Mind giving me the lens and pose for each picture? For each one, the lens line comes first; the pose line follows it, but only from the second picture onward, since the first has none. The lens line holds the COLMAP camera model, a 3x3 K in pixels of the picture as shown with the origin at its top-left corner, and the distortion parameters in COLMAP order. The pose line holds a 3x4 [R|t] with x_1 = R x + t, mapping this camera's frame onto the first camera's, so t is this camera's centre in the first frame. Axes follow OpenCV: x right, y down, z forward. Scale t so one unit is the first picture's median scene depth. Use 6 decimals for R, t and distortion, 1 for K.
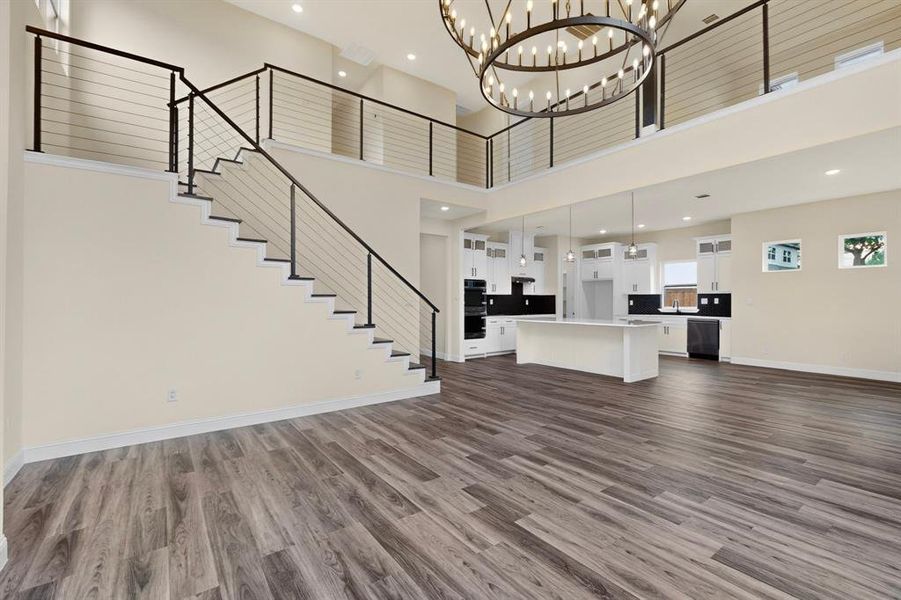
lens RADIAL K [[398.1, 0, 451.1], [0, 398.1, 298.3], [0, 0, 1]] dist [0.005903, 0.001444]
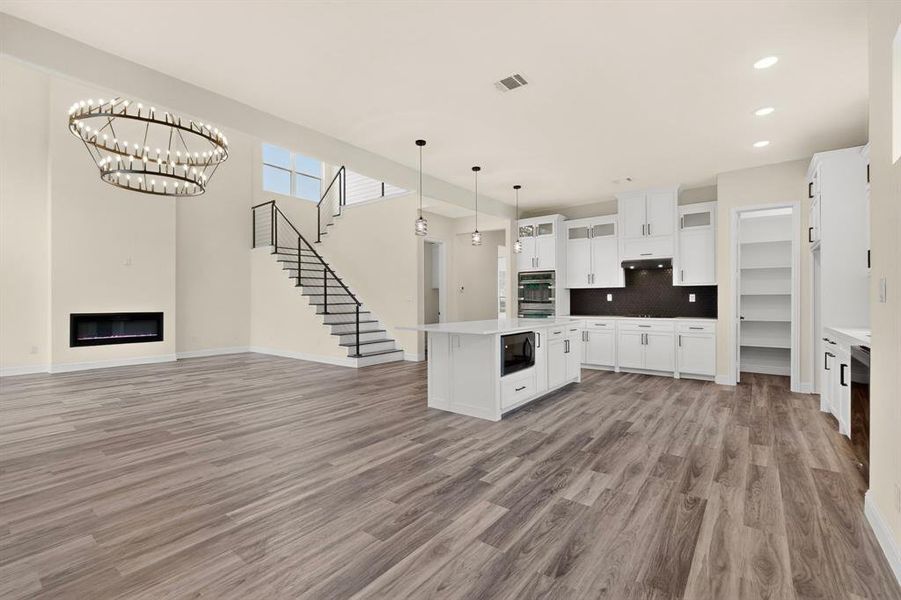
lens RADIAL K [[398.1, 0, 454.8], [0, 398.1, 299.0], [0, 0, 1]] dist [0.005903, 0.001444]
pose [[0.277576, -0.002879, -0.960699, 0.762811], [0.011140, 0.999938, 0.000222, 0.009158], [0.960639, -0.010764, 0.277591, 0.551004]]
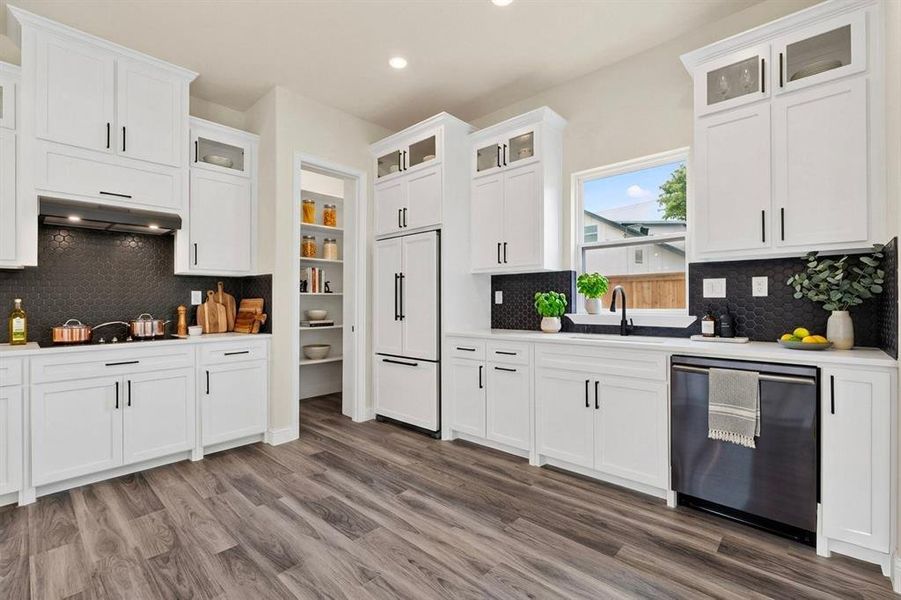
lens RADIAL K [[398.1, 0, 452.1], [0, 398.1, 303.2], [0, 0, 1]] dist [0.005903, 0.001444]
pose [[0.982961, -0.005408, 0.183736, 0.381412], [0.003683, 0.999946, 0.009728, 0.013980], [-0.183779, -0.008886, 0.982928, 0.723226]]
